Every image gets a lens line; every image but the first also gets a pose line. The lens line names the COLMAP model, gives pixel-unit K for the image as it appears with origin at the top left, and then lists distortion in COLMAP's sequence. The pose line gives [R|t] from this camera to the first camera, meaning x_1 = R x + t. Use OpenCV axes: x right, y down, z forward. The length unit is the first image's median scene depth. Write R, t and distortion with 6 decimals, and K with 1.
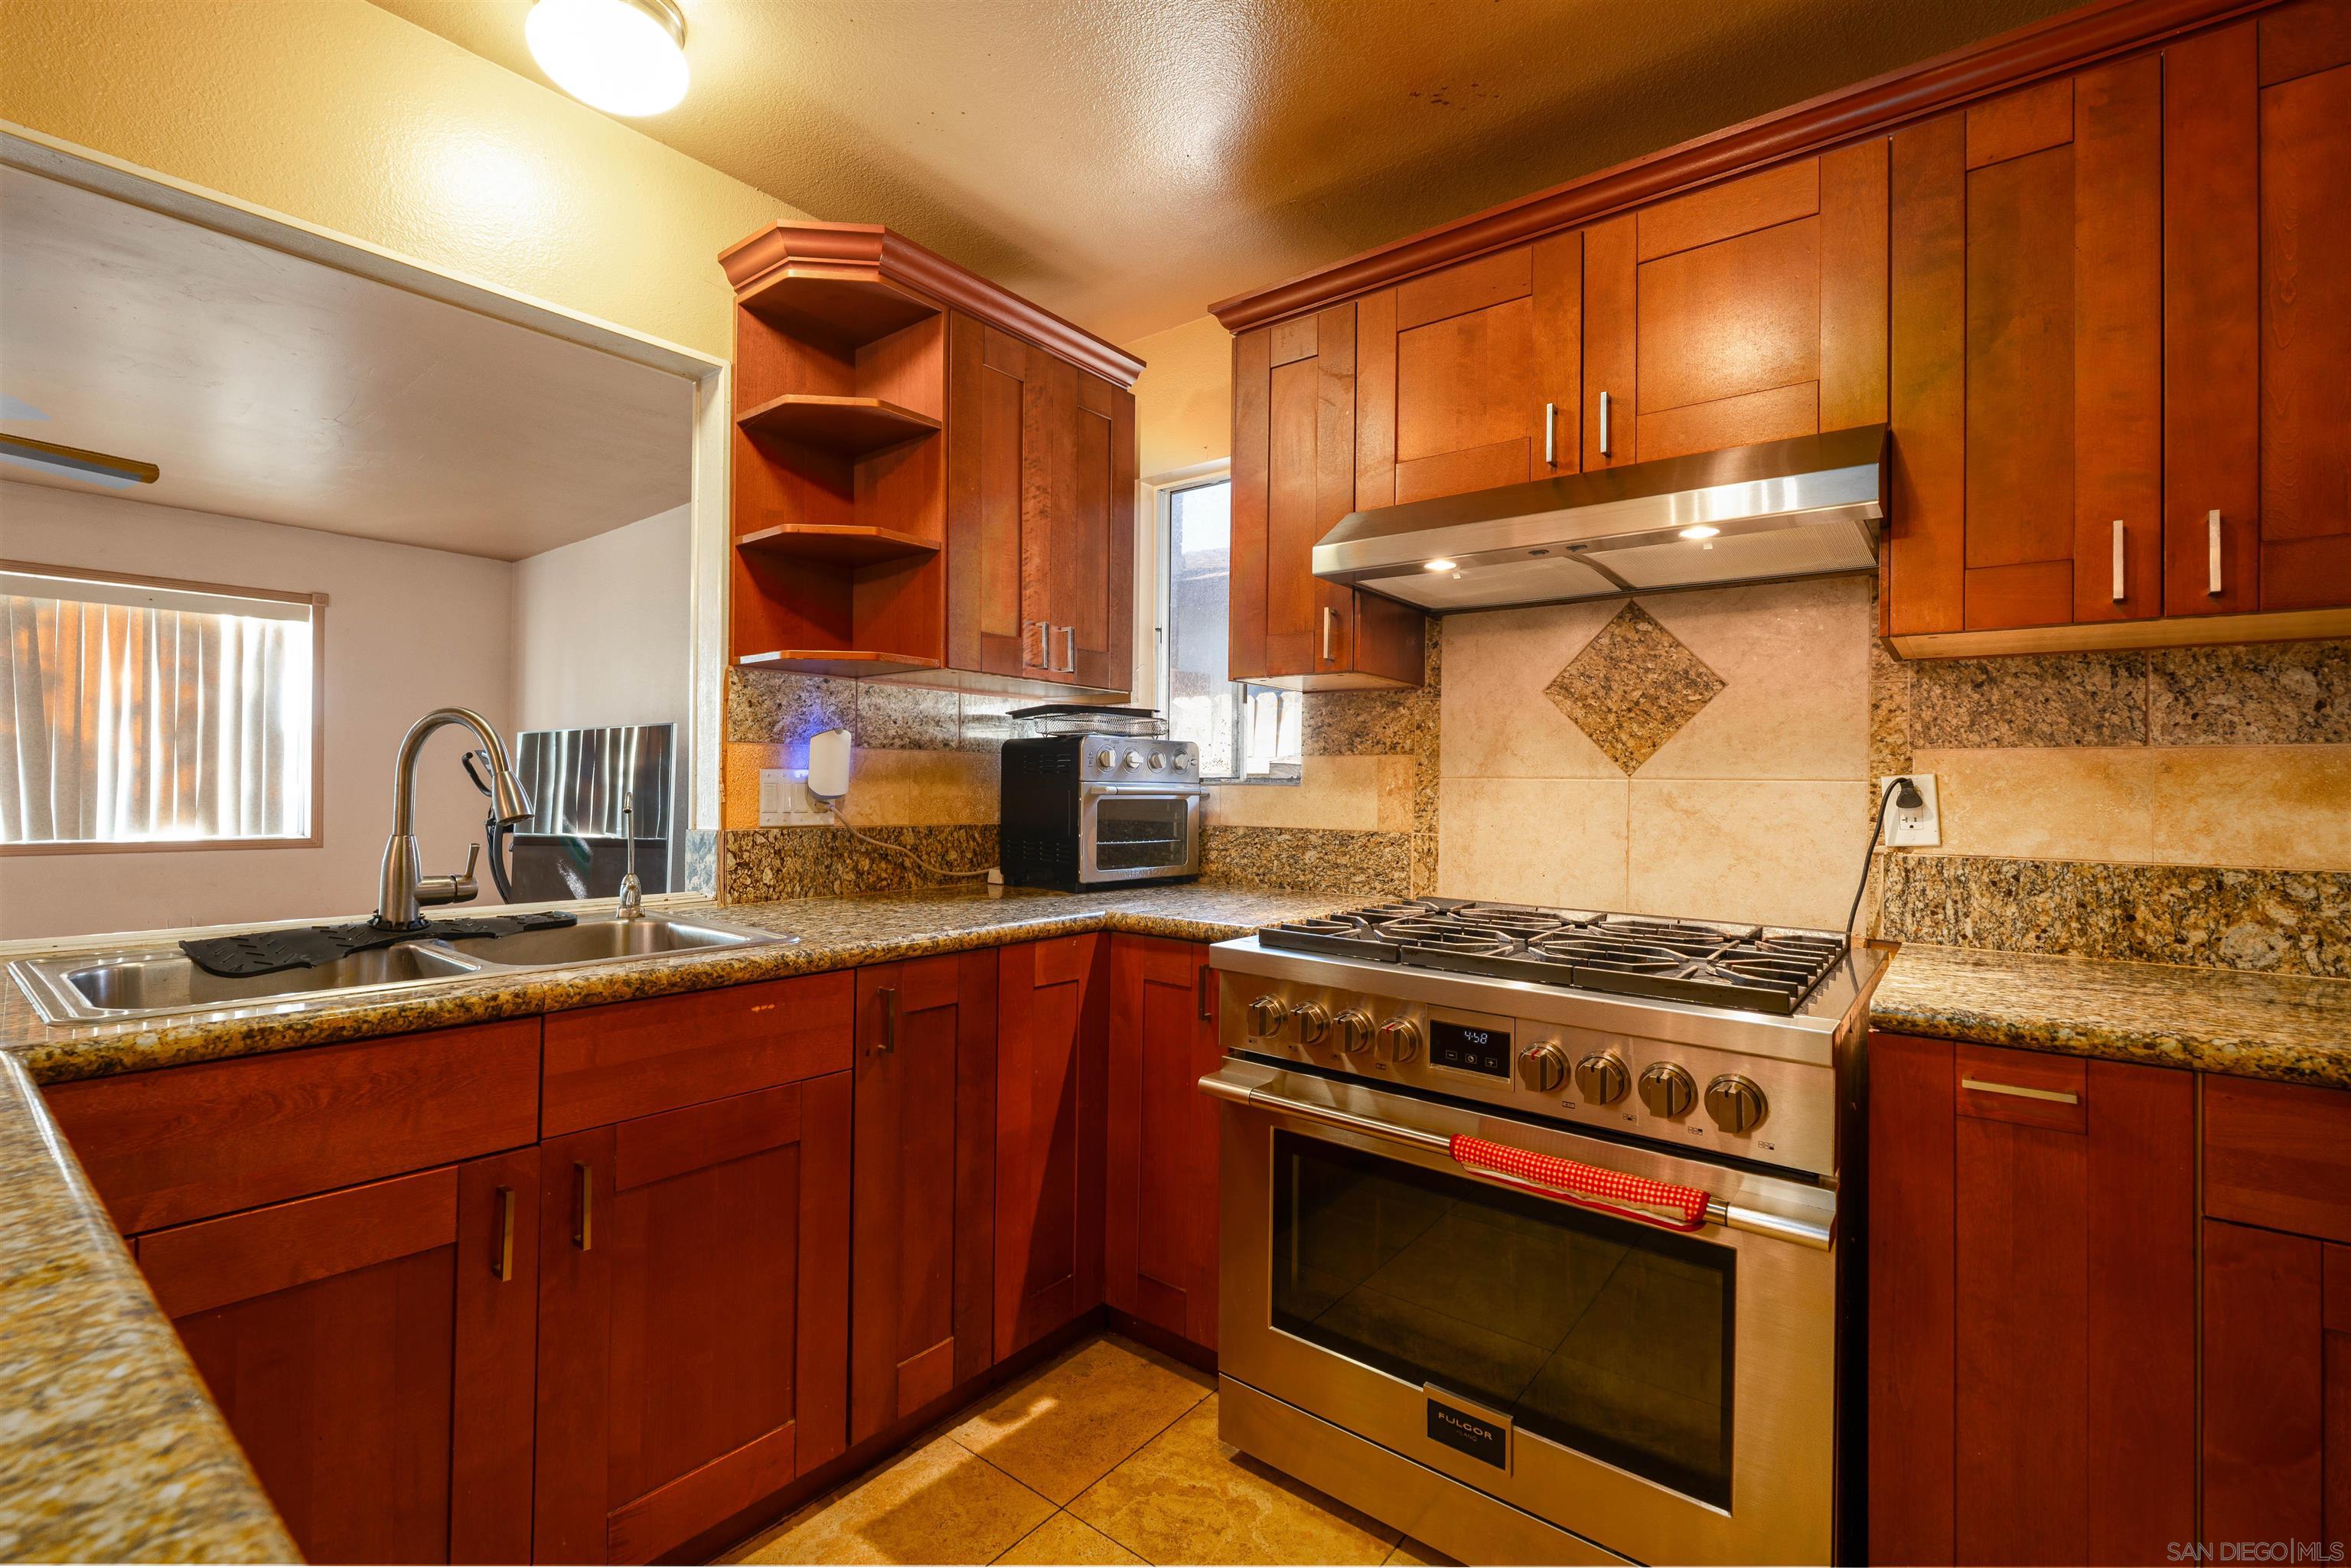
lens RADIAL K [[1037.3, 0, 1174.9], [0, 1037.3, 775.6], [0, 0, 1]] dist [-0.001751, 0.000388]
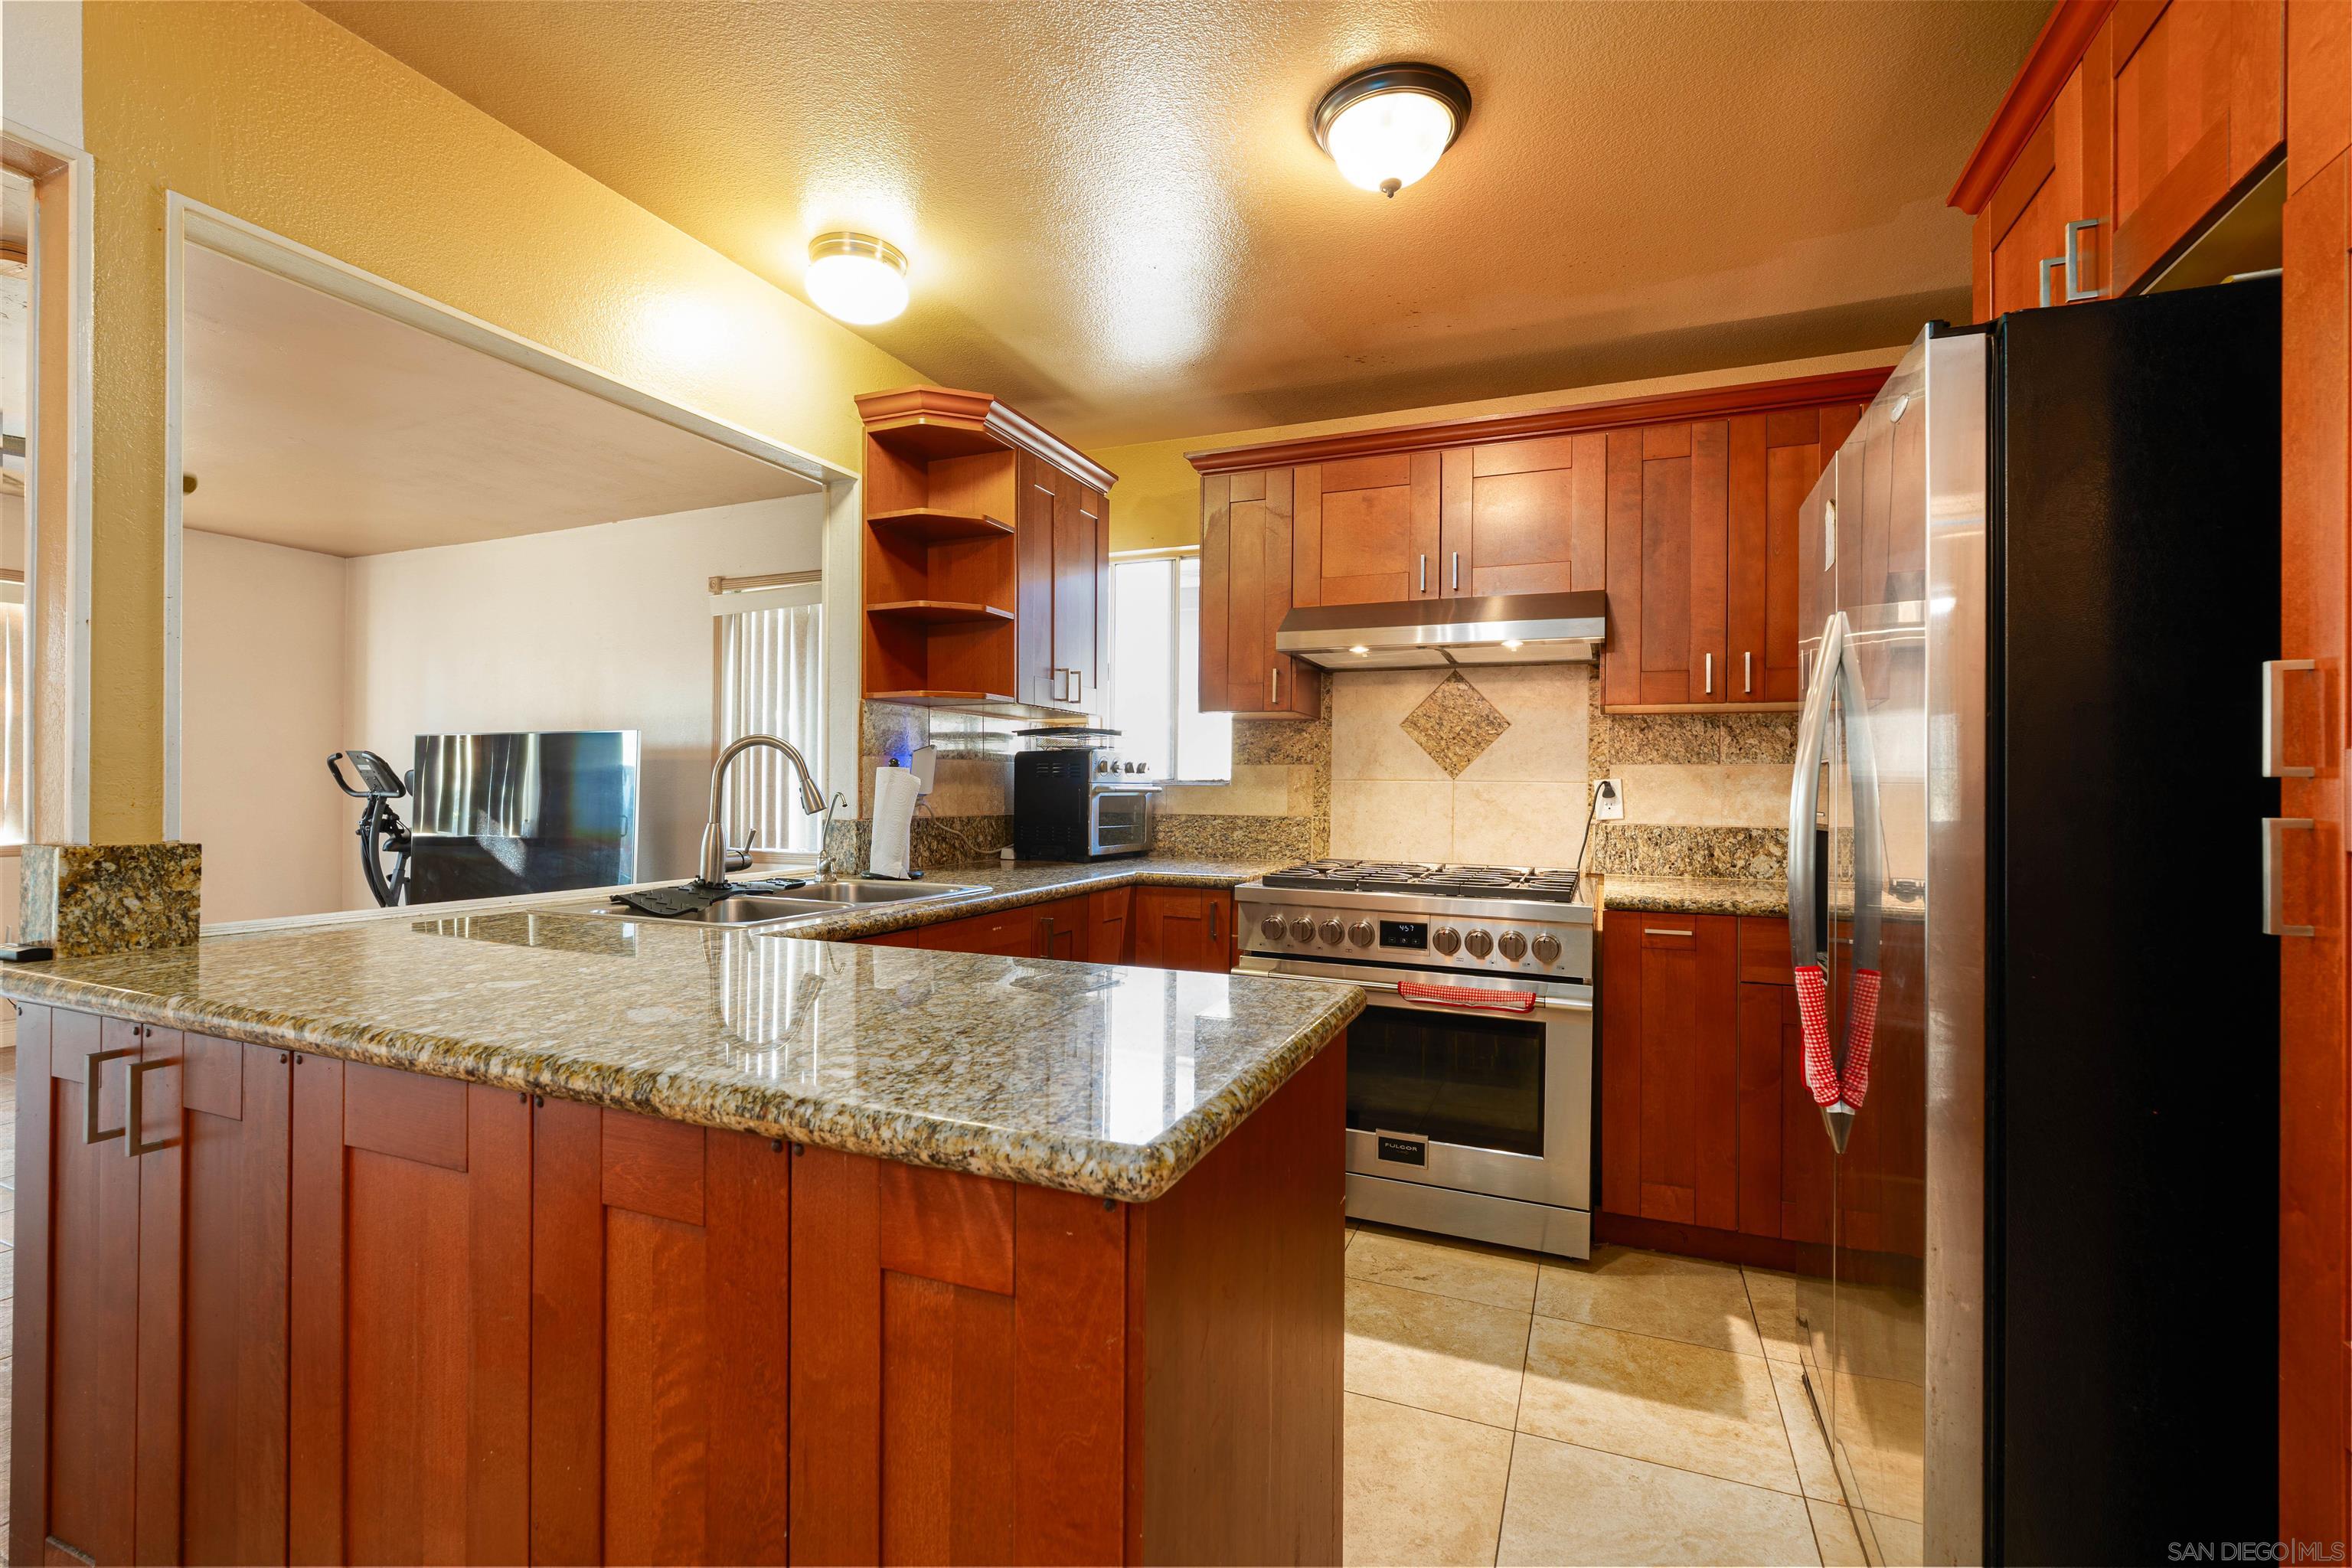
lens RADIAL K [[1037.8, 0, 1167.4], [0, 1037.8, 782.6], [0, 0, 1]] dist [-0.001751, 0.000388]
pose [[0.964837, -0.002785, 0.262834, -0.425597], [-0.000177, 0.999937, 0.011243, -0.012896], [-0.262848, -0.010894, 0.964776, -0.449795]]
